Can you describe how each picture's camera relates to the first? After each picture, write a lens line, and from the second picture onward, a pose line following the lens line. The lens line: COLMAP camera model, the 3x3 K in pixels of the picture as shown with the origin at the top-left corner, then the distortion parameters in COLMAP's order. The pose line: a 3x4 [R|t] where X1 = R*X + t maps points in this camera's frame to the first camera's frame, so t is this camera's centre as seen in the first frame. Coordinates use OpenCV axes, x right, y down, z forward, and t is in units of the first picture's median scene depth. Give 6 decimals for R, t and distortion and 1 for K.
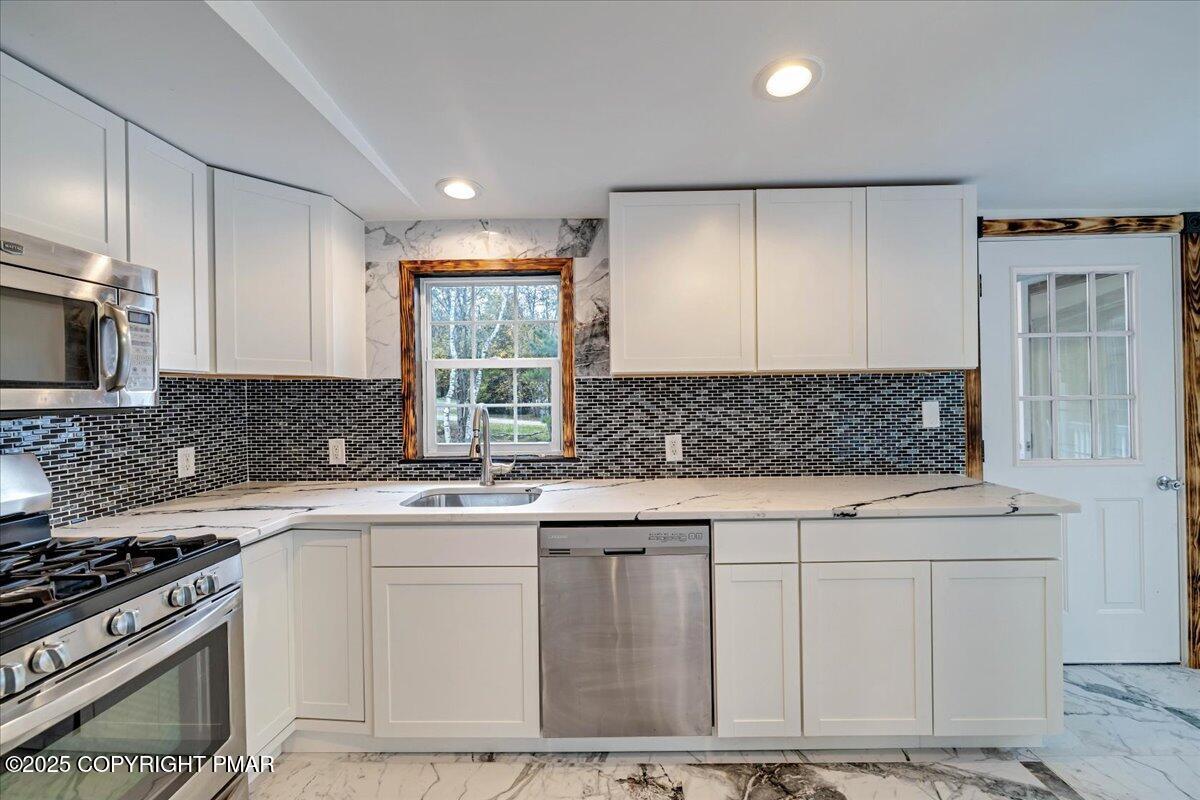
lens RADIAL K [[506.4, 0, 604.3], [0, 506.4, 400.5], [0, 0, 1]] dist [0.001883, -0.000883]
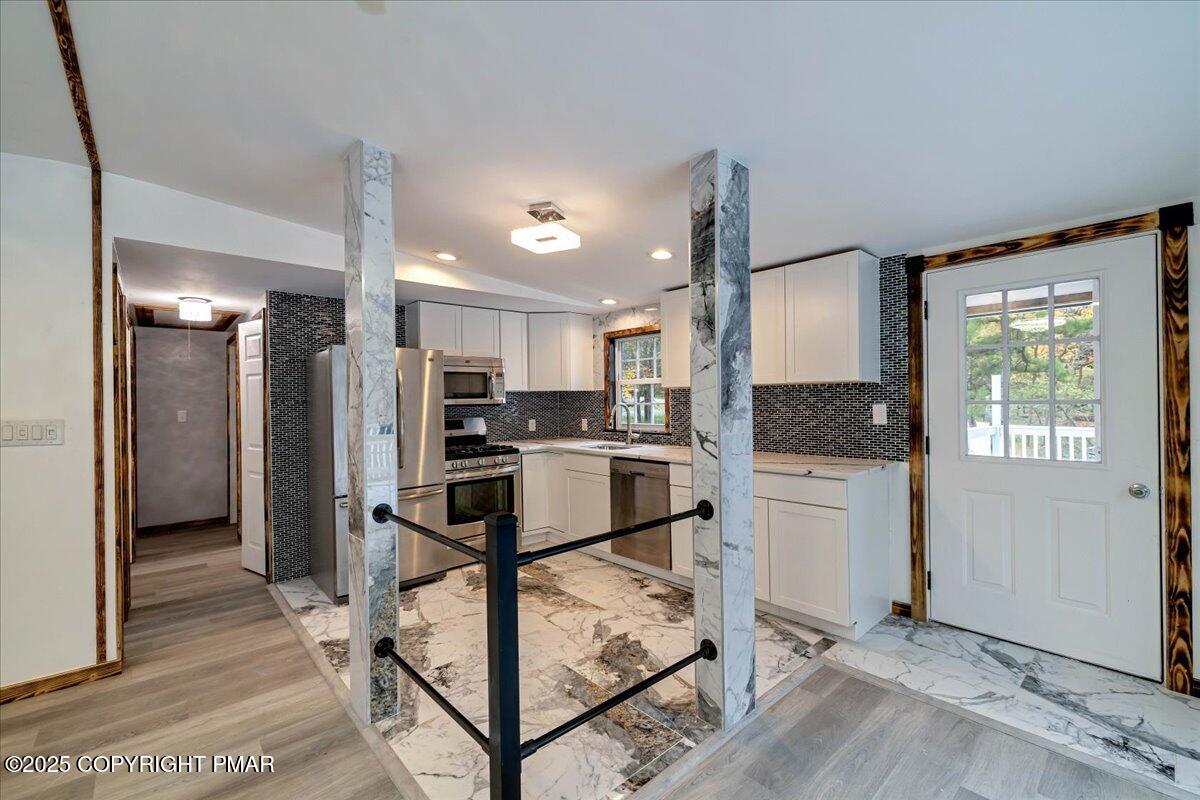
lens RADIAL K [[506.4, 0, 602.1], [0, 506.4, 400.7], [0, 0, 1]] dist [0.001883, -0.000883]
pose [[0.681648, 0.005360, -0.731661, 1.111846], [0.000228, 0.999972, 0.007538, -0.017366], [0.731681, -0.005305, 0.681627, -0.411107]]
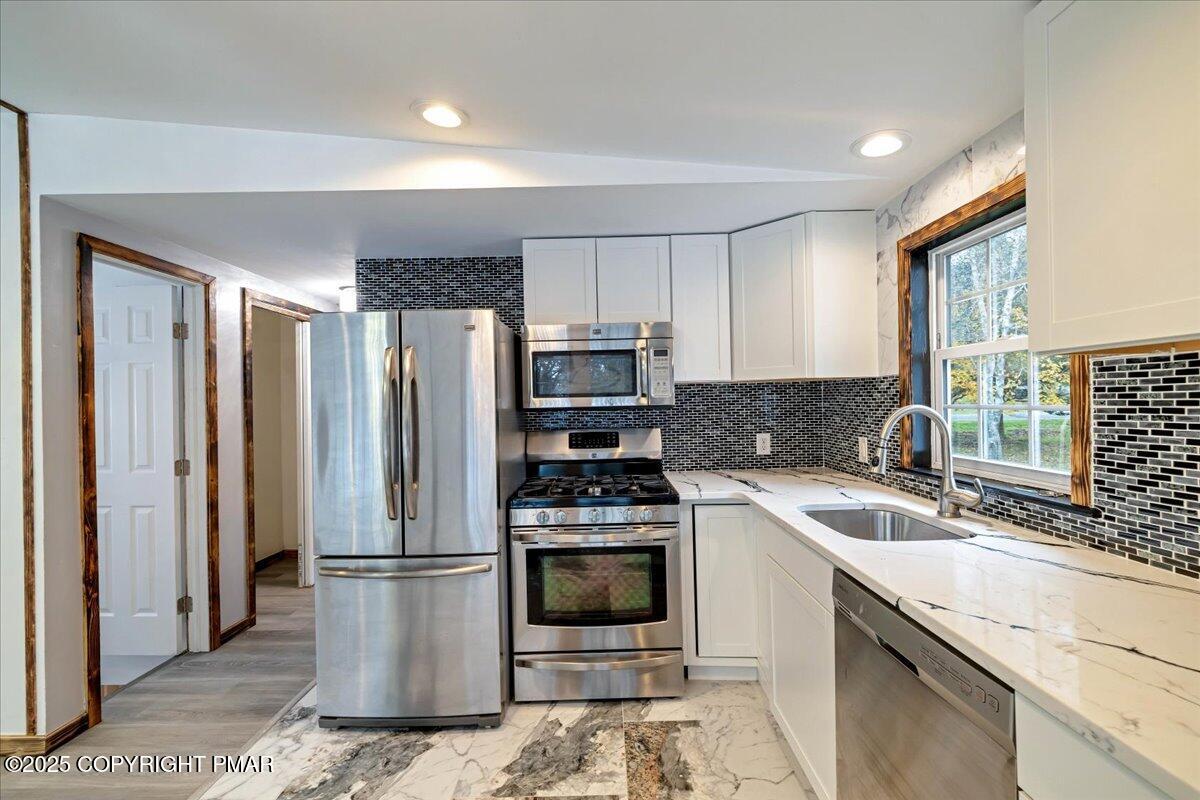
lens RADIAL K [[506.4, 0, 602.6], [0, 506.4, 401.5], [0, 0, 1]] dist [0.001883, -0.000883]
pose [[0.021570, 0.011885, -0.999697, 0.478387], [0.010982, 0.999866, 0.012124, -0.013326], [0.999707, -0.011240, 0.021437, 0.473361]]
